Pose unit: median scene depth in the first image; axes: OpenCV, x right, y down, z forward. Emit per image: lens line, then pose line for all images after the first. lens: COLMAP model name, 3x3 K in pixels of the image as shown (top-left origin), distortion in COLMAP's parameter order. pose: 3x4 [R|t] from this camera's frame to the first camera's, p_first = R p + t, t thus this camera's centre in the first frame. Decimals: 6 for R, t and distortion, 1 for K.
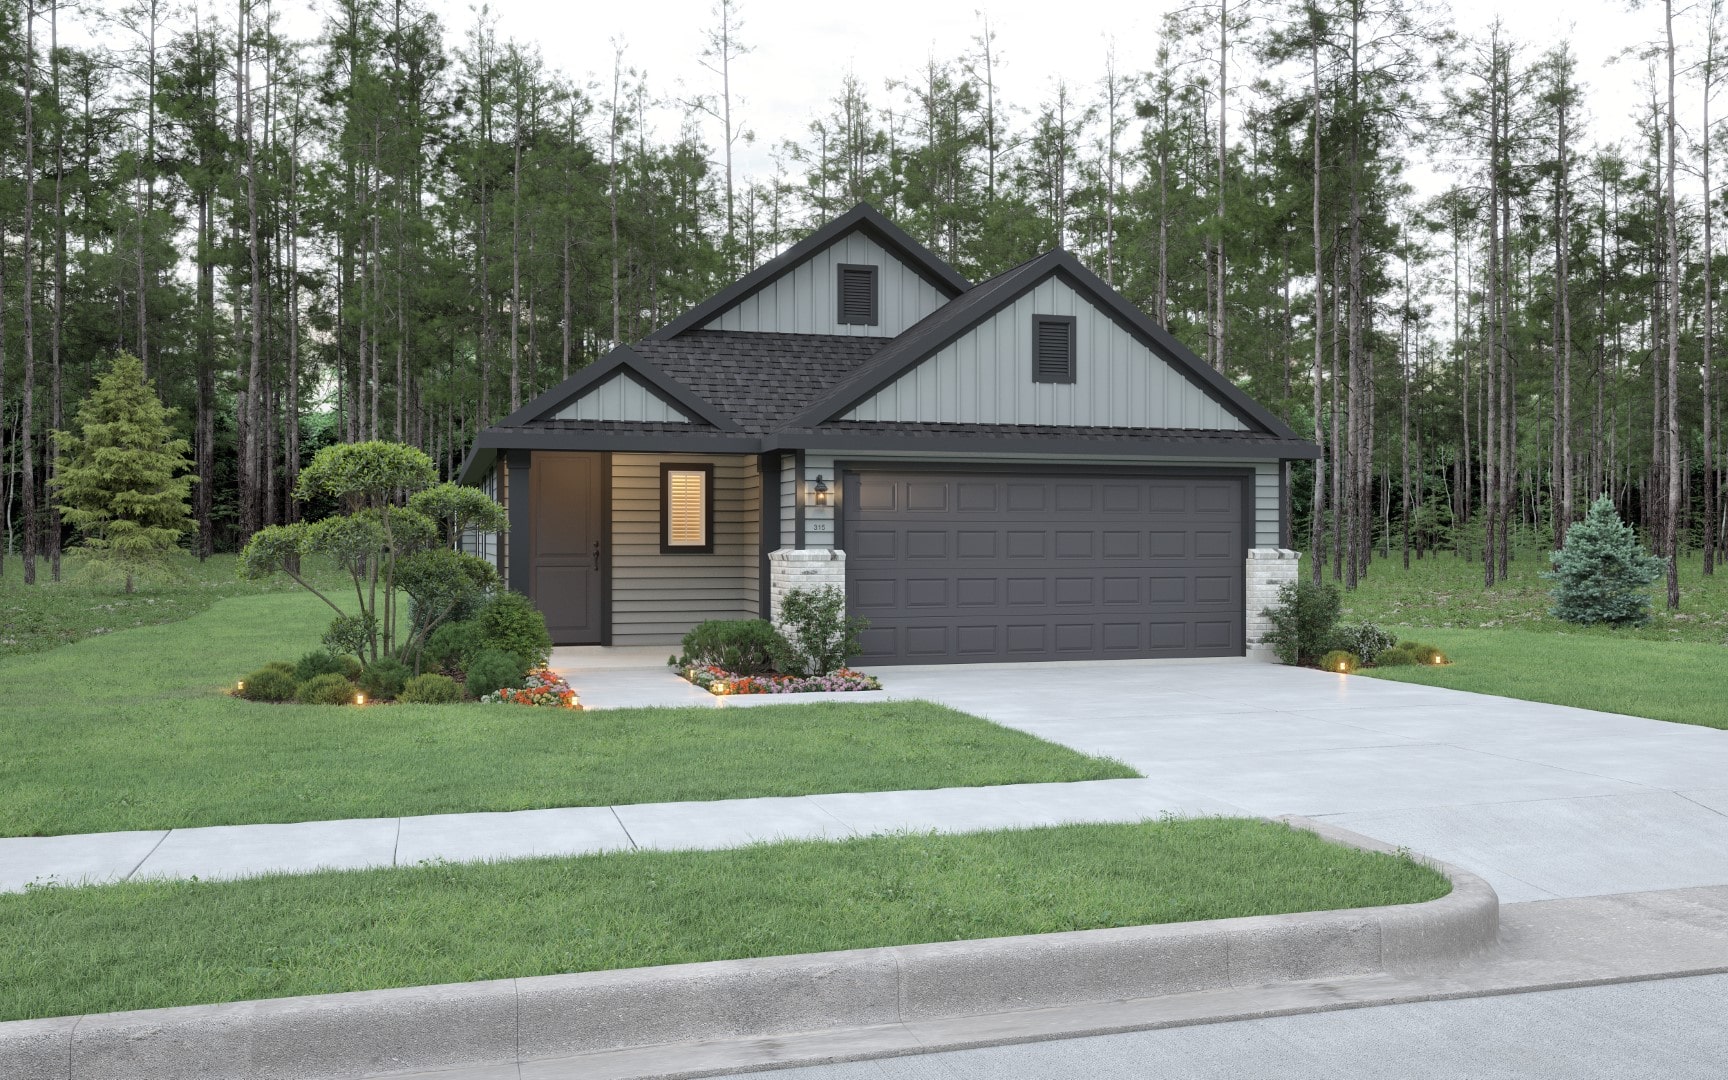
lens RADIAL K [[1317.4, 0, 871.0], [0, 1317.4, 642.5], [0, 0, 1]] dist [-0.001962, 0.001230]
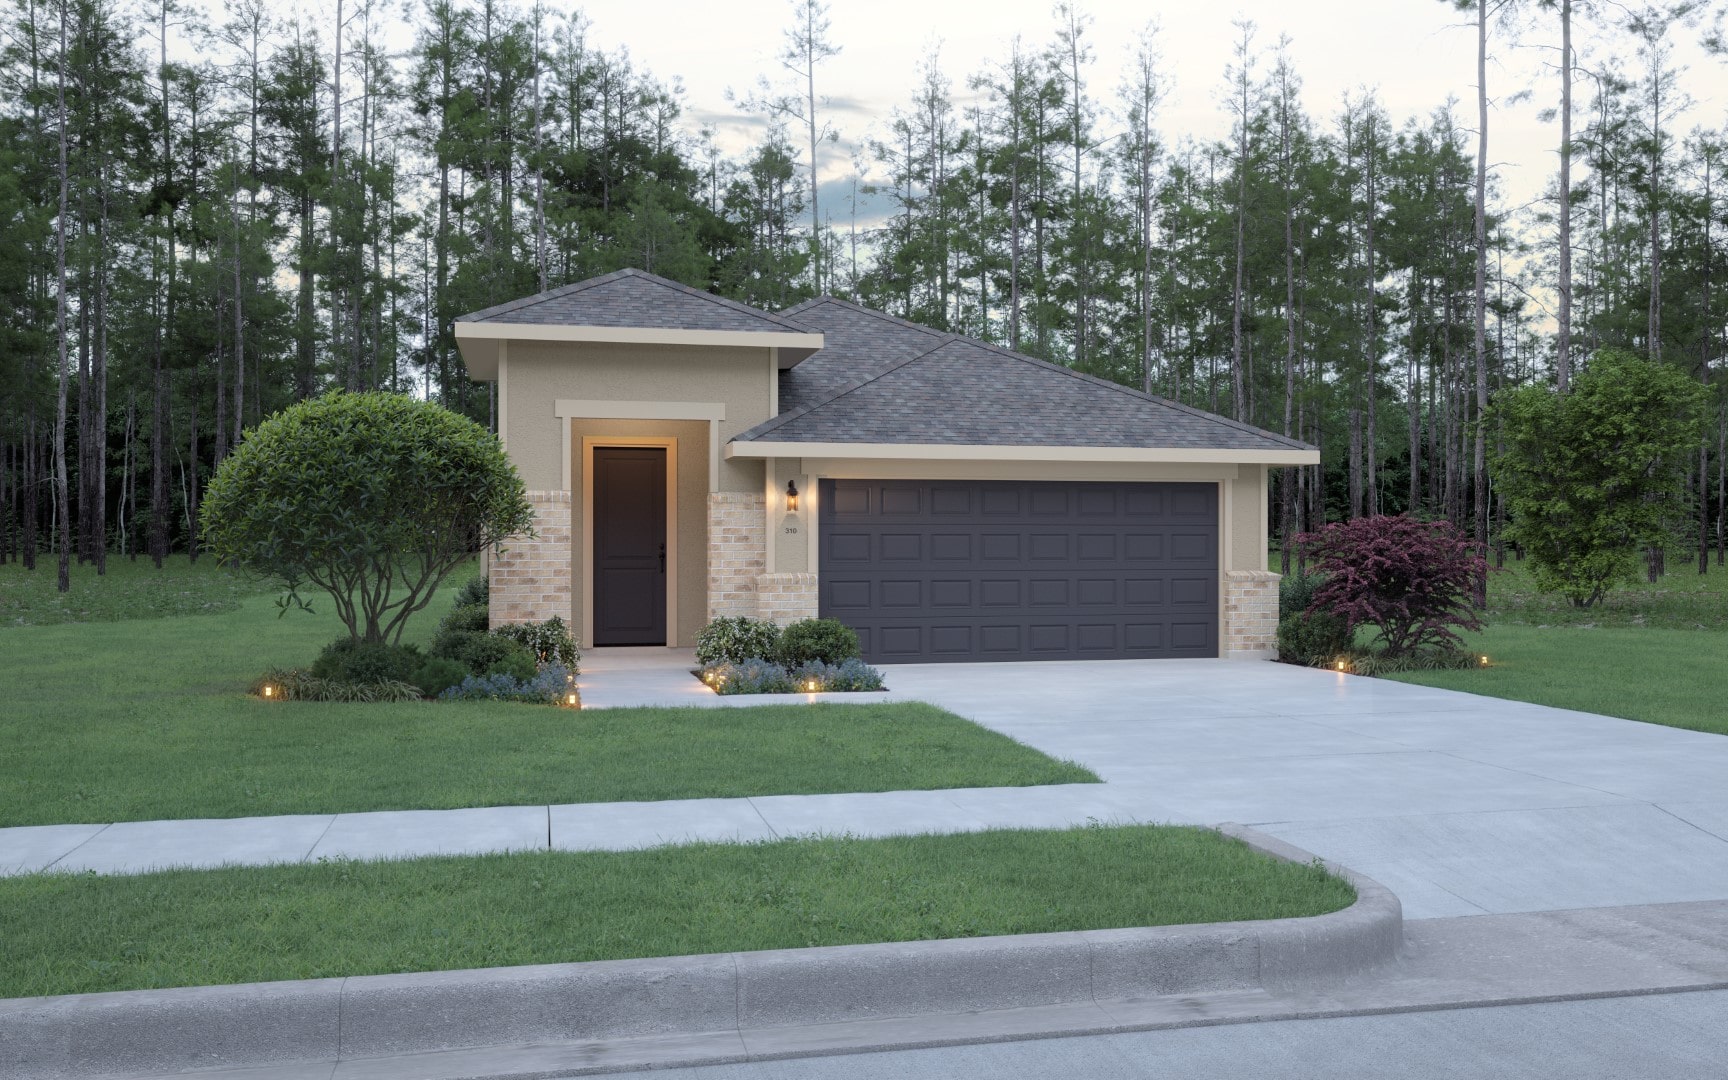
lens RADIAL K [[1317.4, 0, 870.8], [0, 1317.4, 645.8], [0, 0, 1]] dist [-0.001962, 0.001230]
pose [[0.998152, 0.004749, -0.060587, 0.164771], [-0.004604, 0.999986, 0.002527, -0.001837], [0.060598, -0.002243, 0.998160, 0.019768]]
